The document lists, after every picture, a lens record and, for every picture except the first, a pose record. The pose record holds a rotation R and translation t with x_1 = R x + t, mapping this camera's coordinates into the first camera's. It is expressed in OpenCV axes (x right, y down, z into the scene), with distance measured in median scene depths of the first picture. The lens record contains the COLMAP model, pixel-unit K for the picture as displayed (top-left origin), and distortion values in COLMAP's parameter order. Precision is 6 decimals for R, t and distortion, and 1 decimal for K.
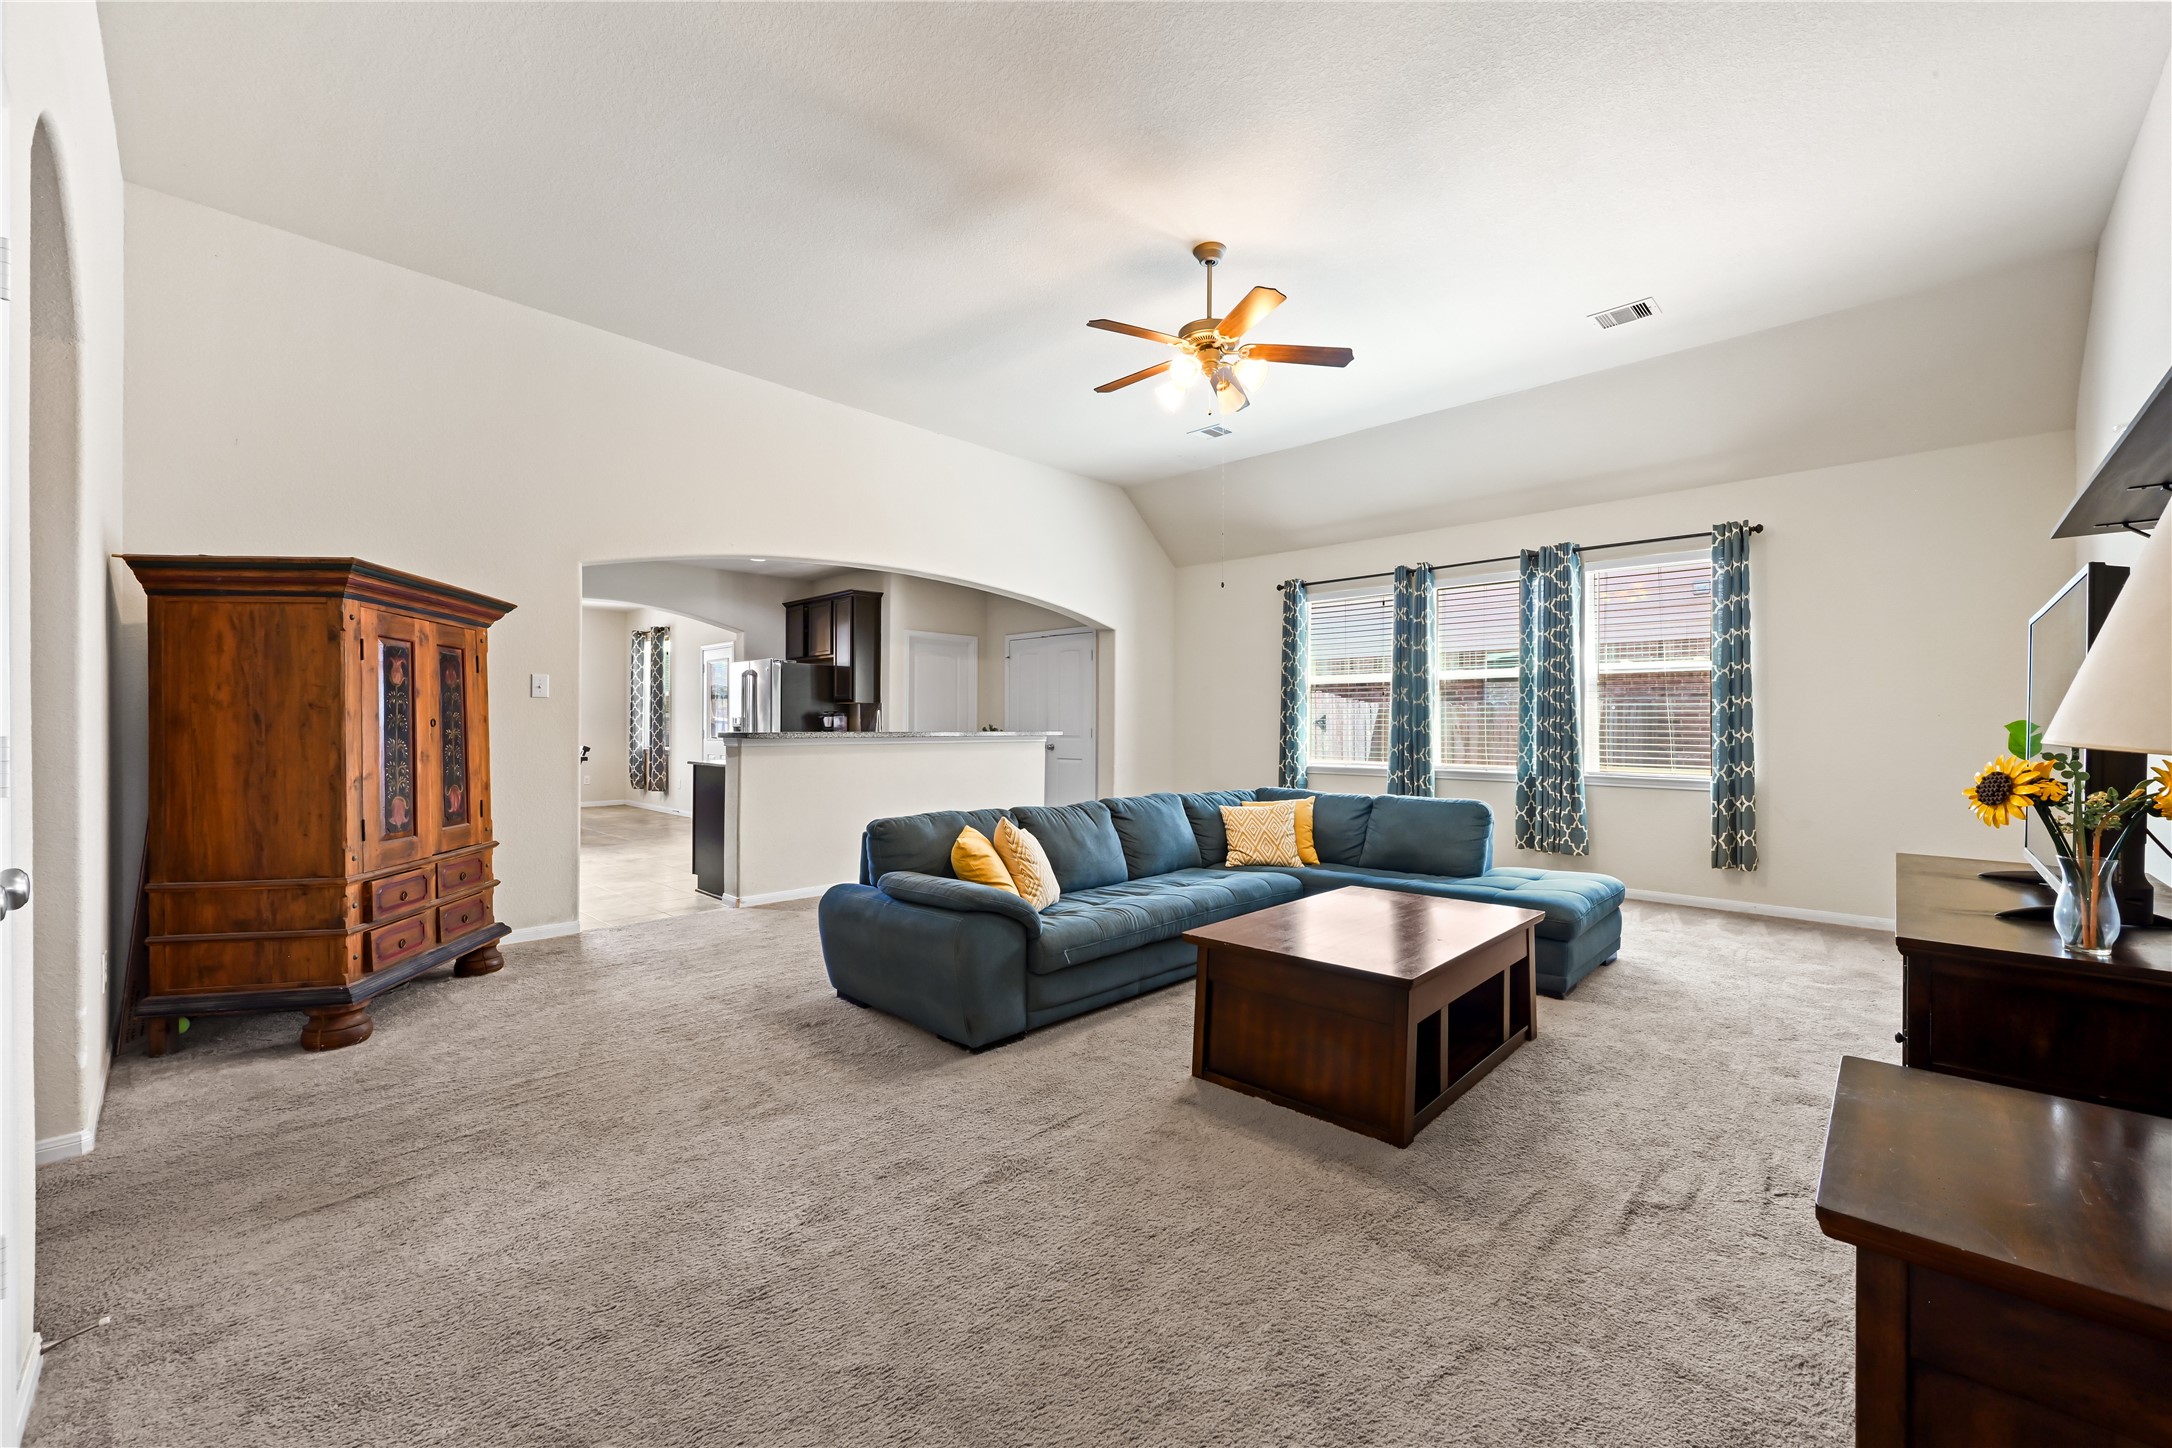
lens RADIAL K [[860.0, 0, 1076.9], [0, 860.0, 726.9], [0, 0, 1]] dist [0.000251, 0.000444]
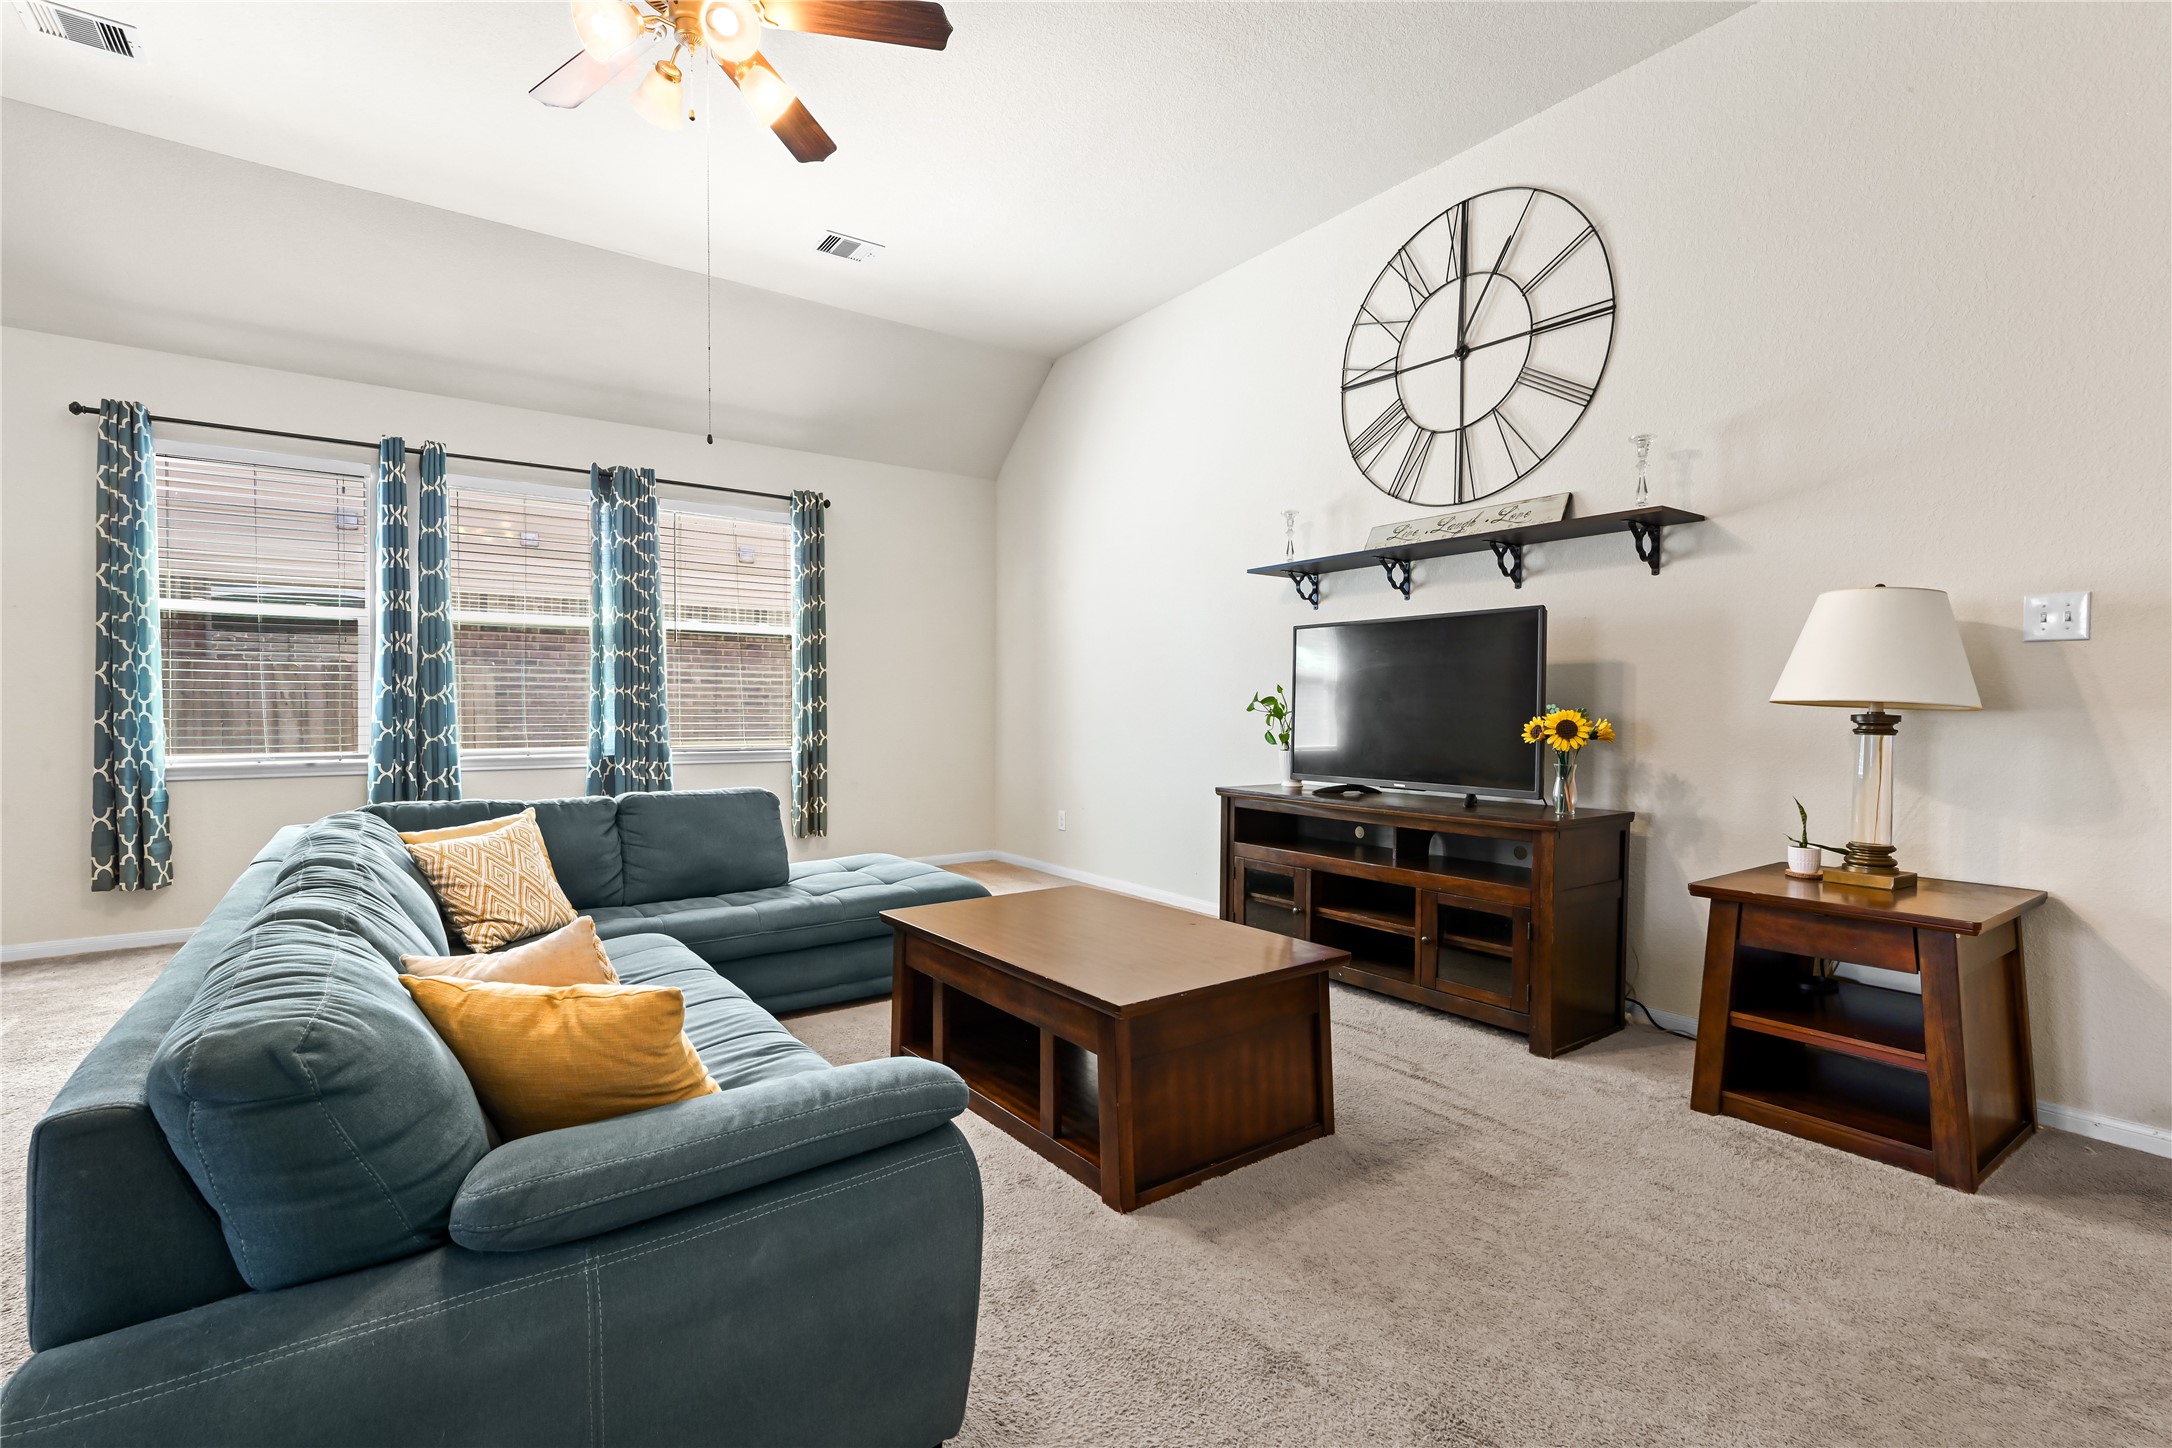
lens RADIAL K [[1013.3, 0, 1067.6], [0, 1013.3, 718.0], [0, 0, 1]] dist [0.004868, 0.000712]
pose [[0.171678, -0.017625, 0.984995, -0.352556], [-0.001923, 0.999832, 0.018225, 0.003621], [-0.985151, -0.005023, 0.171616, 0.500326]]
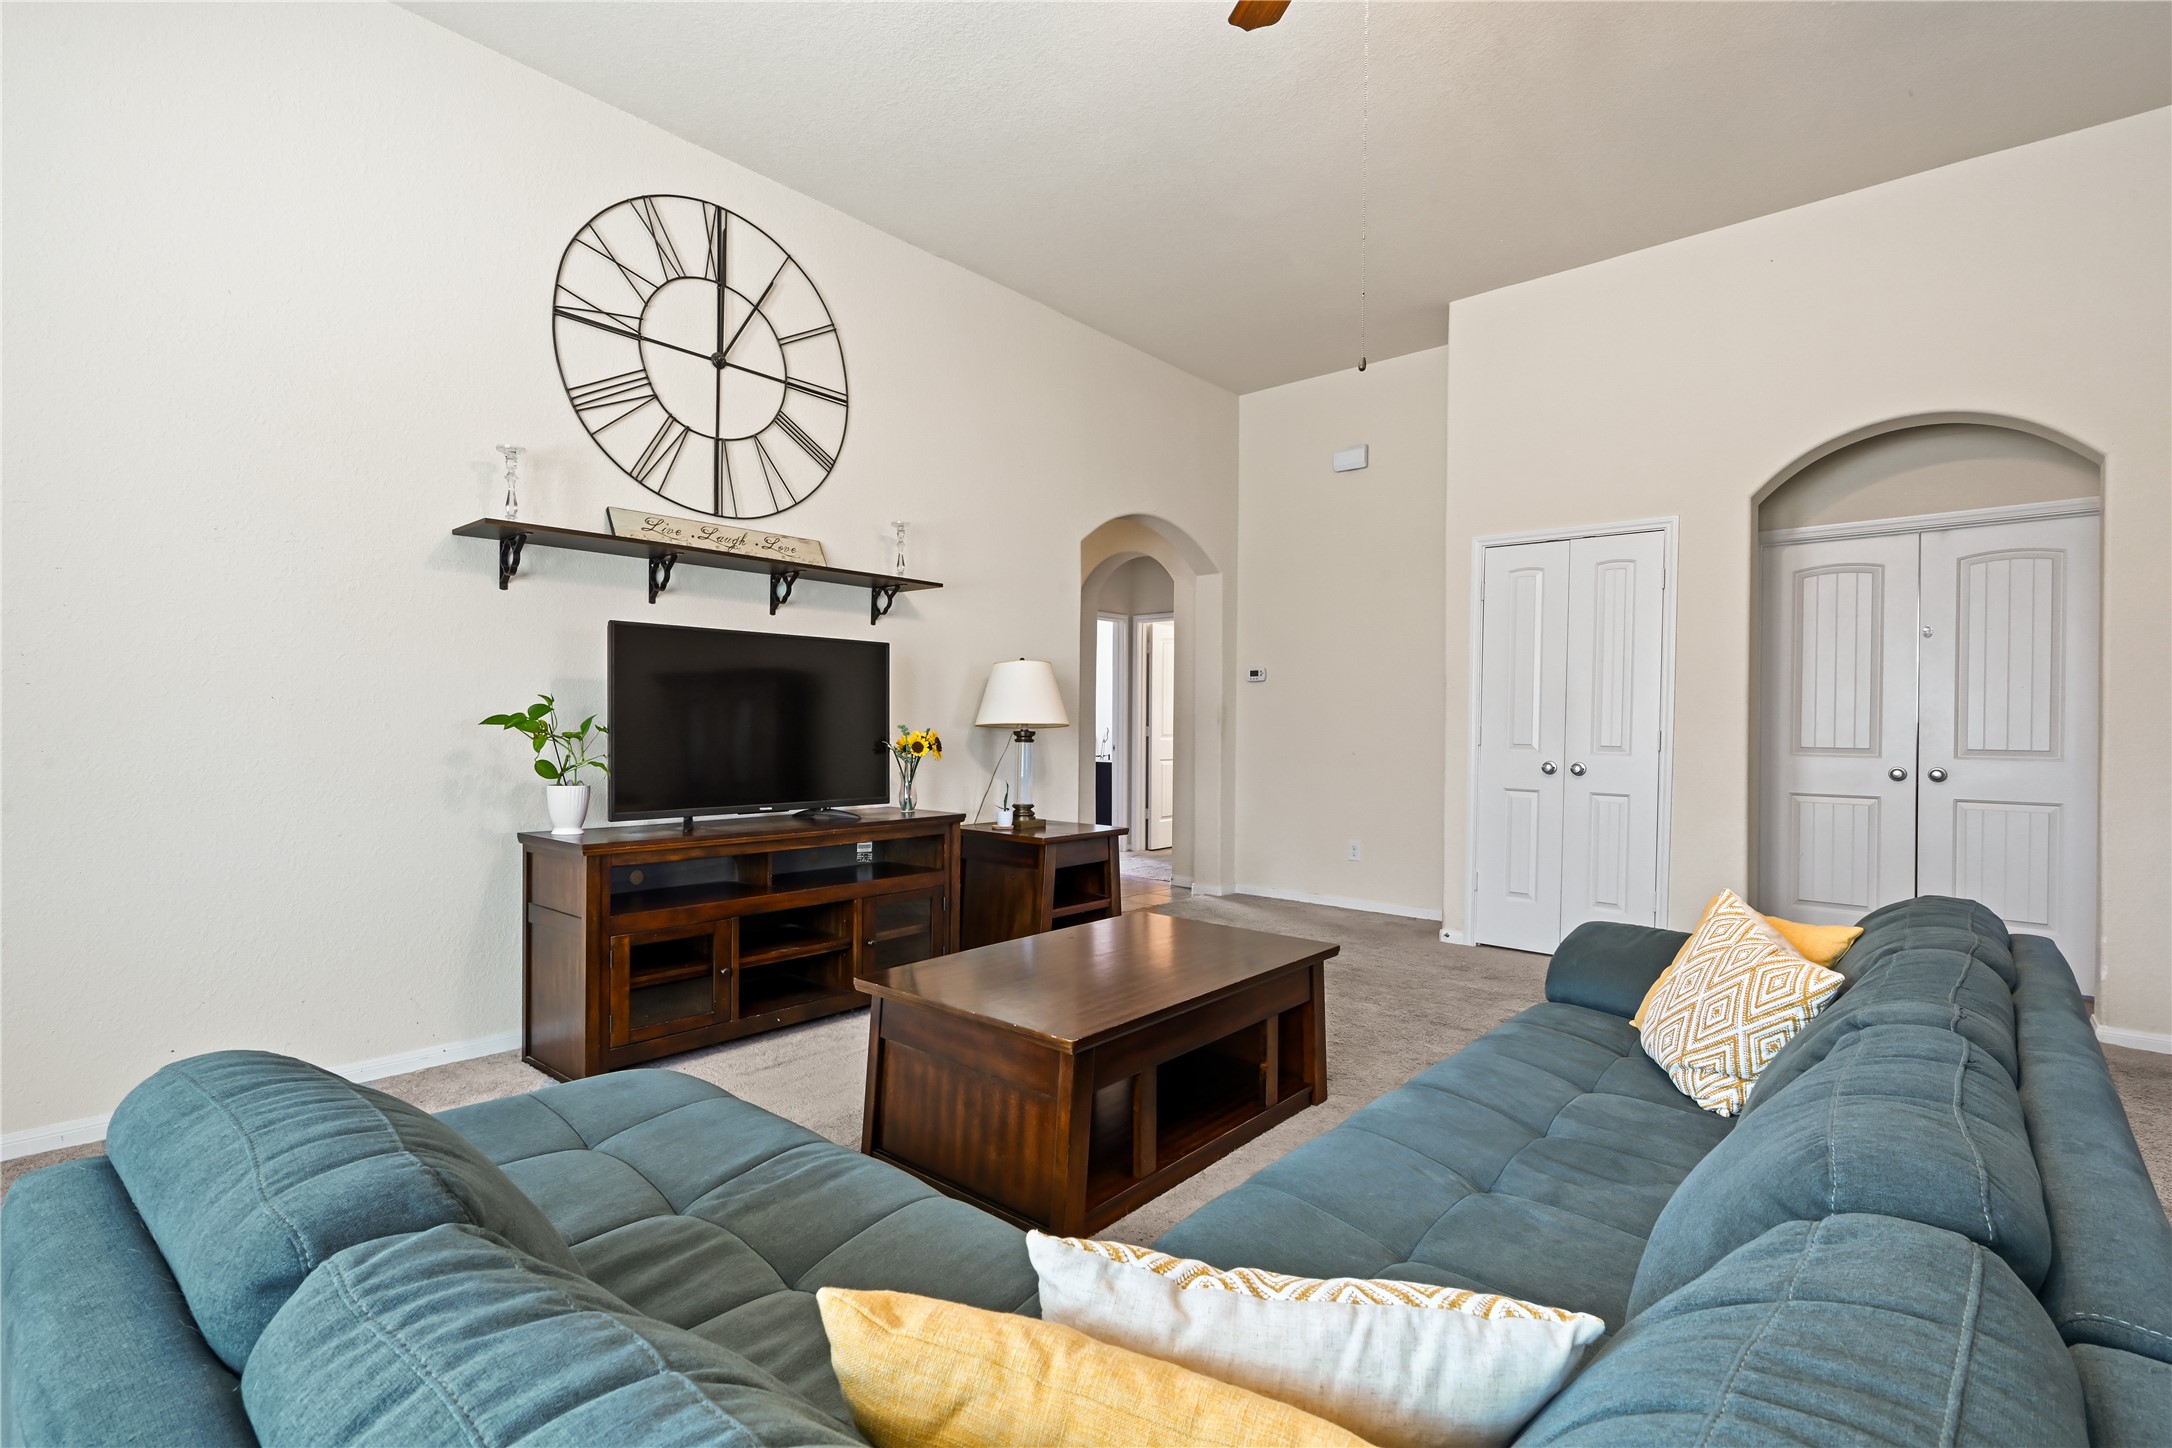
lens RADIAL K [[1013.3, 0, 1107.5], [0, 1013.3, 731.7], [0, 0, 1]] dist [0.004868, 0.000712]
pose [[-0.996969, -0.013075, -0.076691, 0.235680], [-0.013130, 0.999914, 0.000214, 0.008949], [0.076682, 0.001220, -0.997055, 1.112742]]
